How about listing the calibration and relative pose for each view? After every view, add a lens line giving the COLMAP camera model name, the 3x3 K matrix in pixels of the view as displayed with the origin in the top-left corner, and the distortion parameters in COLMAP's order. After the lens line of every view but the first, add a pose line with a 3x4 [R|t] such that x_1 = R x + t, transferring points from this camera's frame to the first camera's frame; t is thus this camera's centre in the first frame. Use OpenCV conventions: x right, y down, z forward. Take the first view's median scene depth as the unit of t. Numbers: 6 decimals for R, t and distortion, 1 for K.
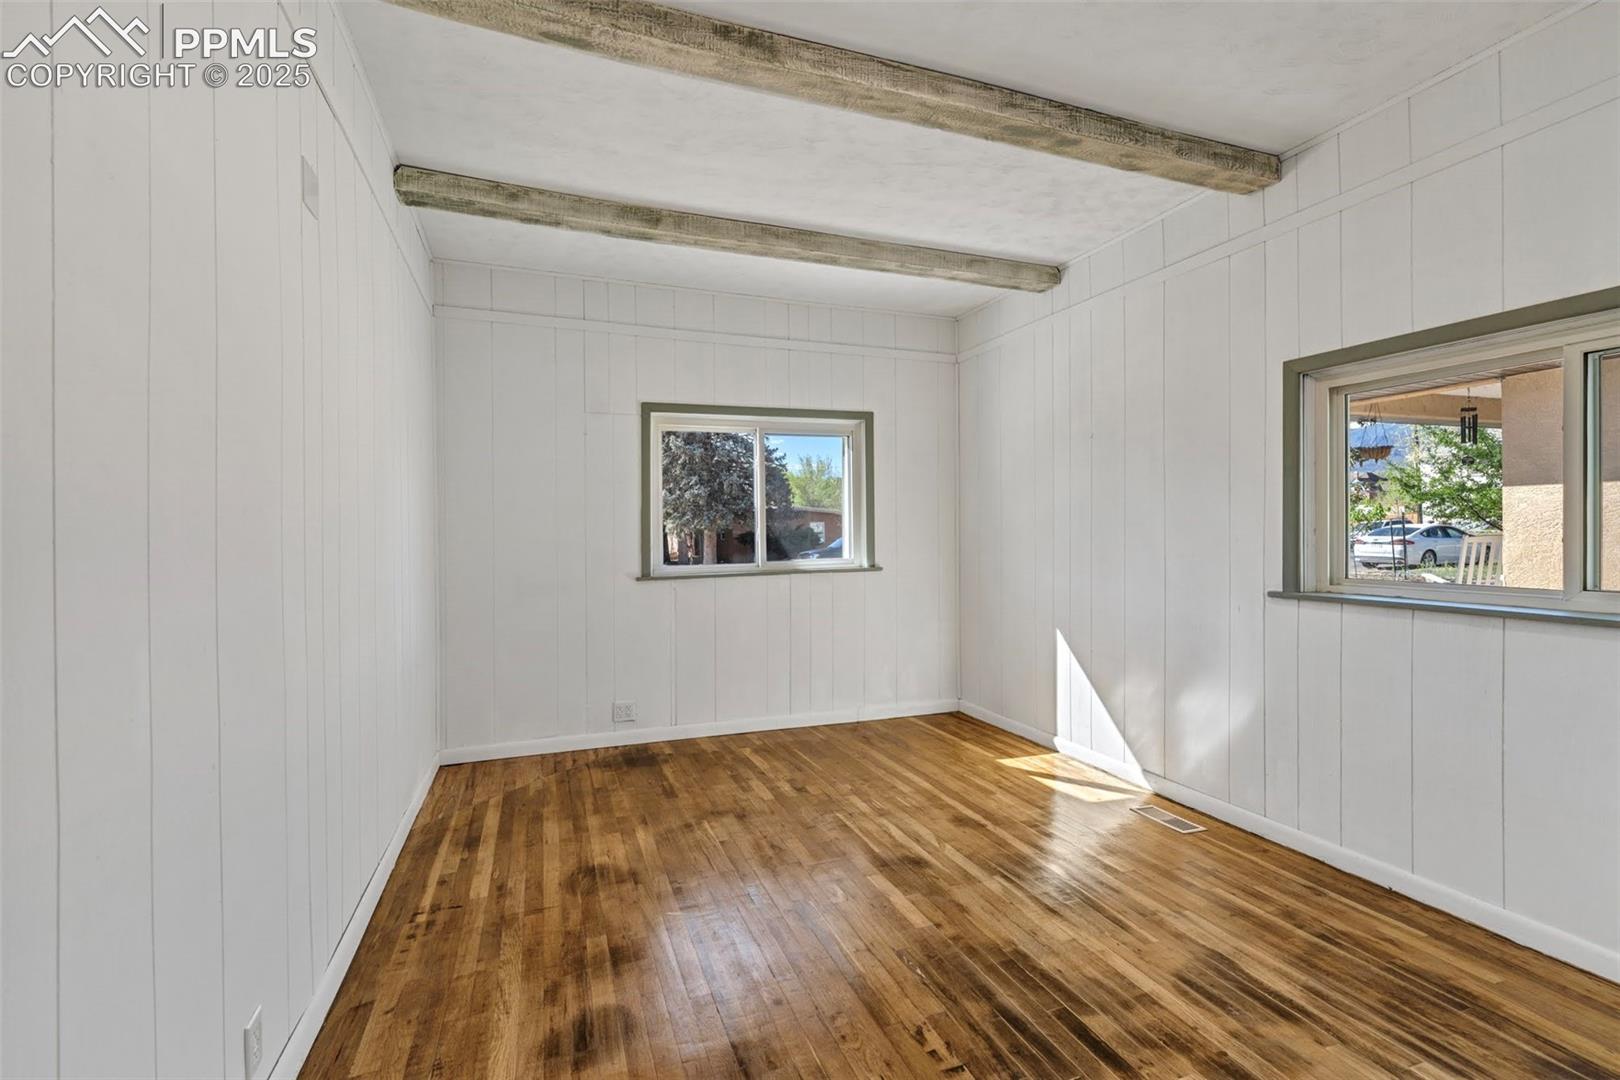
lens RADIAL K [[685.9, 0, 811.4], [0, 685.9, 536.4], [0, 0, 1]] dist [0.001387, -0.000532]
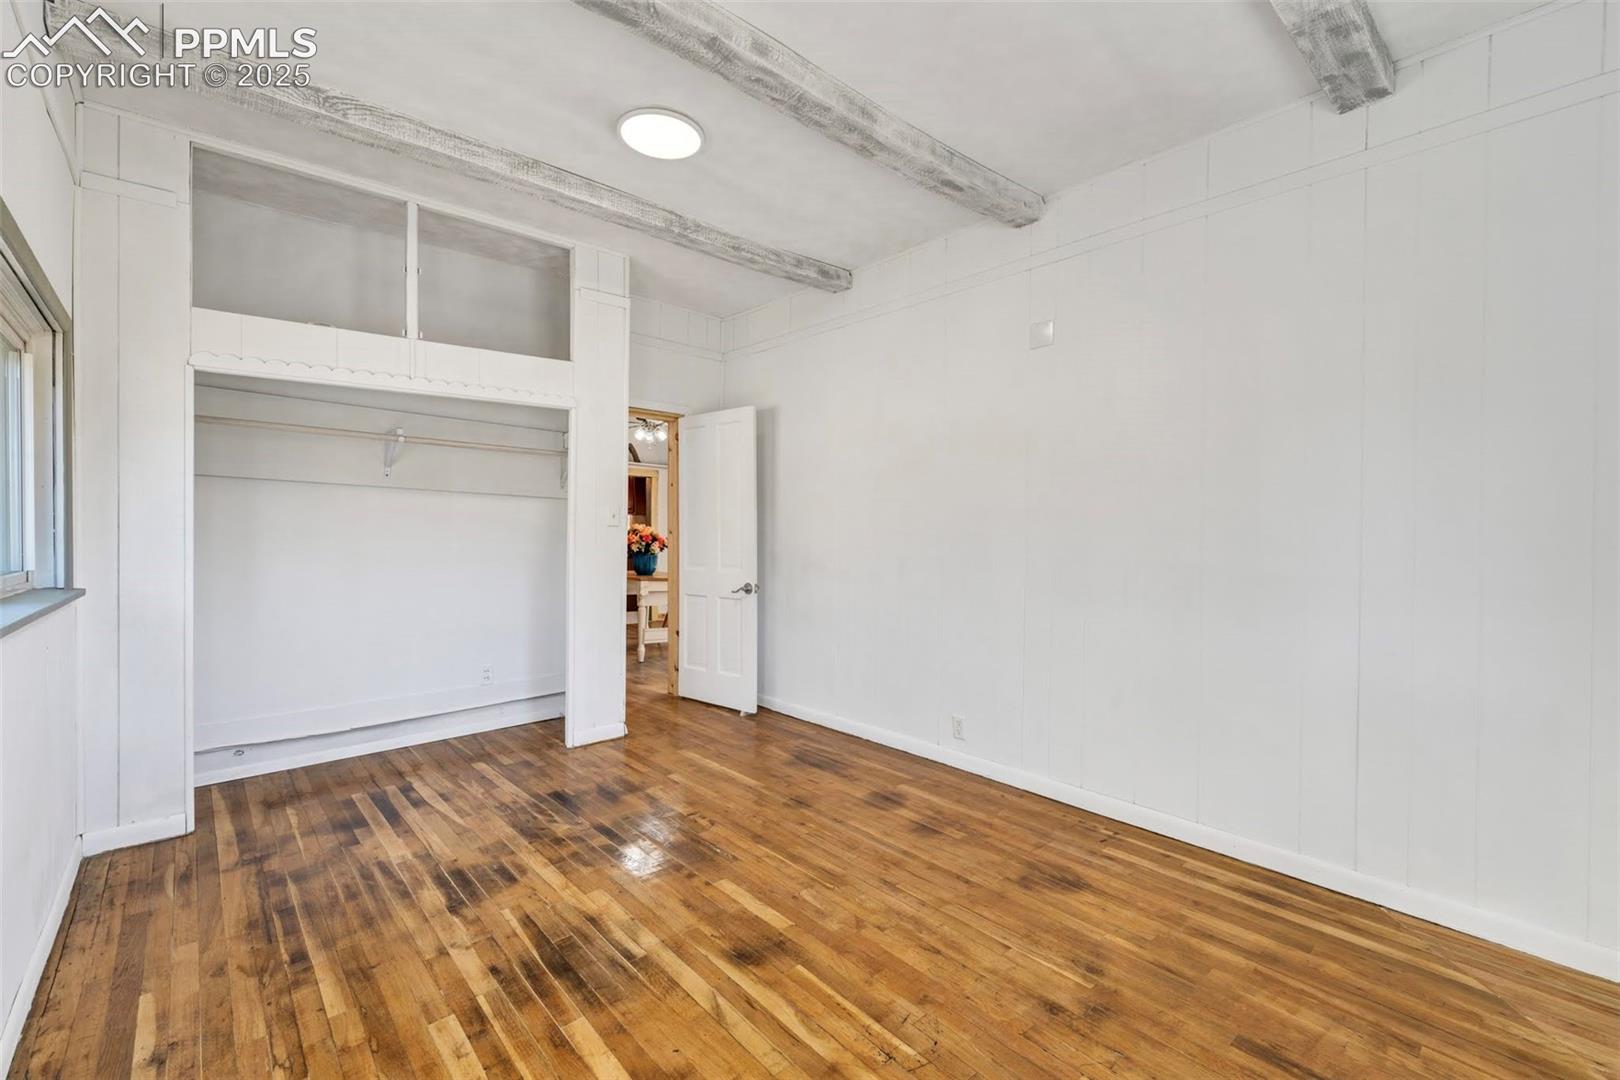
lens RADIAL K [[685.9, 0, 812.0], [0, 685.9, 539.8], [0, 0, 1]] dist [0.001387, -0.000532]
pose [[-0.927951, -0.001471, -0.372699, 0.420142], [-0.004826, 0.999956, 0.008069, 0.003818], [0.372671, 0.009286, -0.927917, 1.983621]]
